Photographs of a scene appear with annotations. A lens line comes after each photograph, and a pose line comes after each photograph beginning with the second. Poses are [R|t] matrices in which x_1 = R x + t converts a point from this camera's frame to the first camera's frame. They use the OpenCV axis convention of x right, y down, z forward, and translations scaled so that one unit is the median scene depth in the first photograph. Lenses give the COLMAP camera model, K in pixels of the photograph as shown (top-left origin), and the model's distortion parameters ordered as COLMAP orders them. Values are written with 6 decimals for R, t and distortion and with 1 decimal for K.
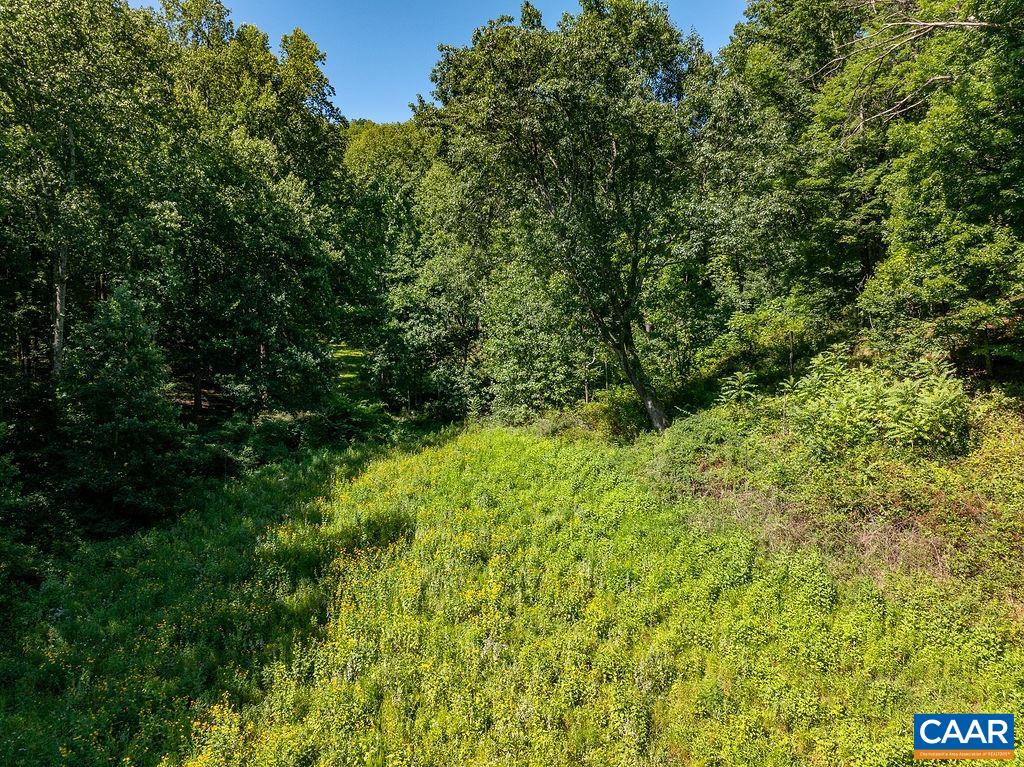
lens RADIAL K [[714.1, 0, 512.0], [0, 714.1, 383.5], [0, 0, 1]] dist [-0.042340, -0.002588]
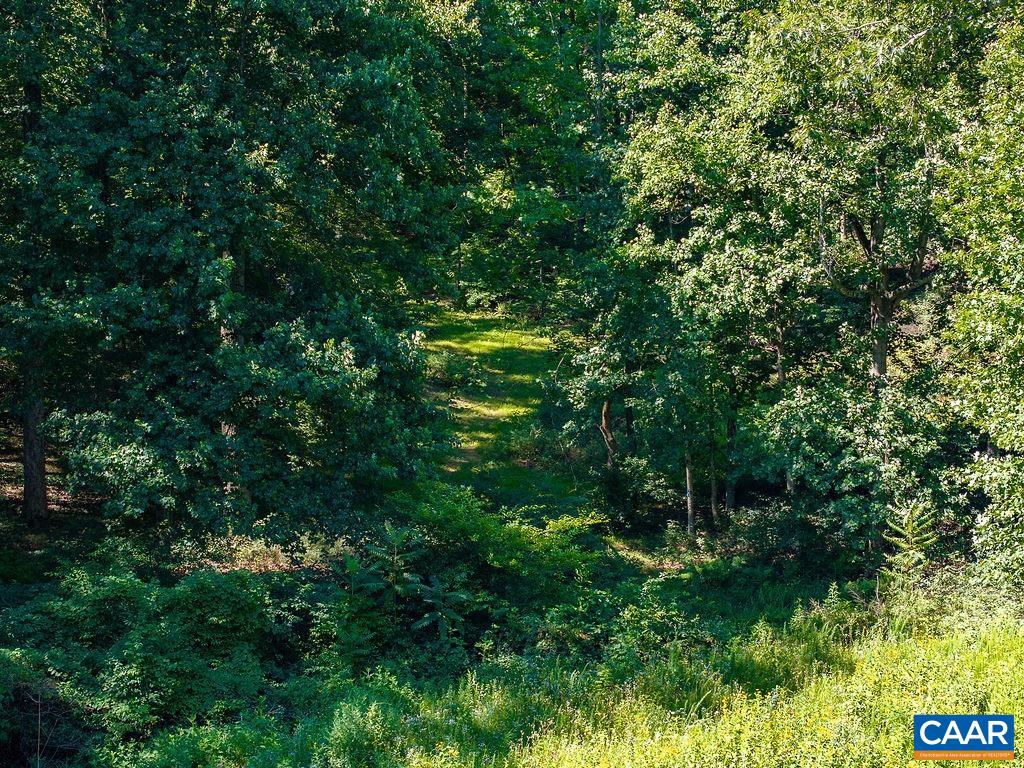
lens RADIAL K [[2039.9, 0, 511.2], [0, 2039.9, 419.9], [0, 0, 1]] dist [-0.053674, -0.203115]
pose [[0.970530, 0.012763, -0.240644, -0.013331], [-0.013281, 0.999912, -0.000529, -0.009806], [0.240616, 0.003709, 0.970613, 0.172102]]
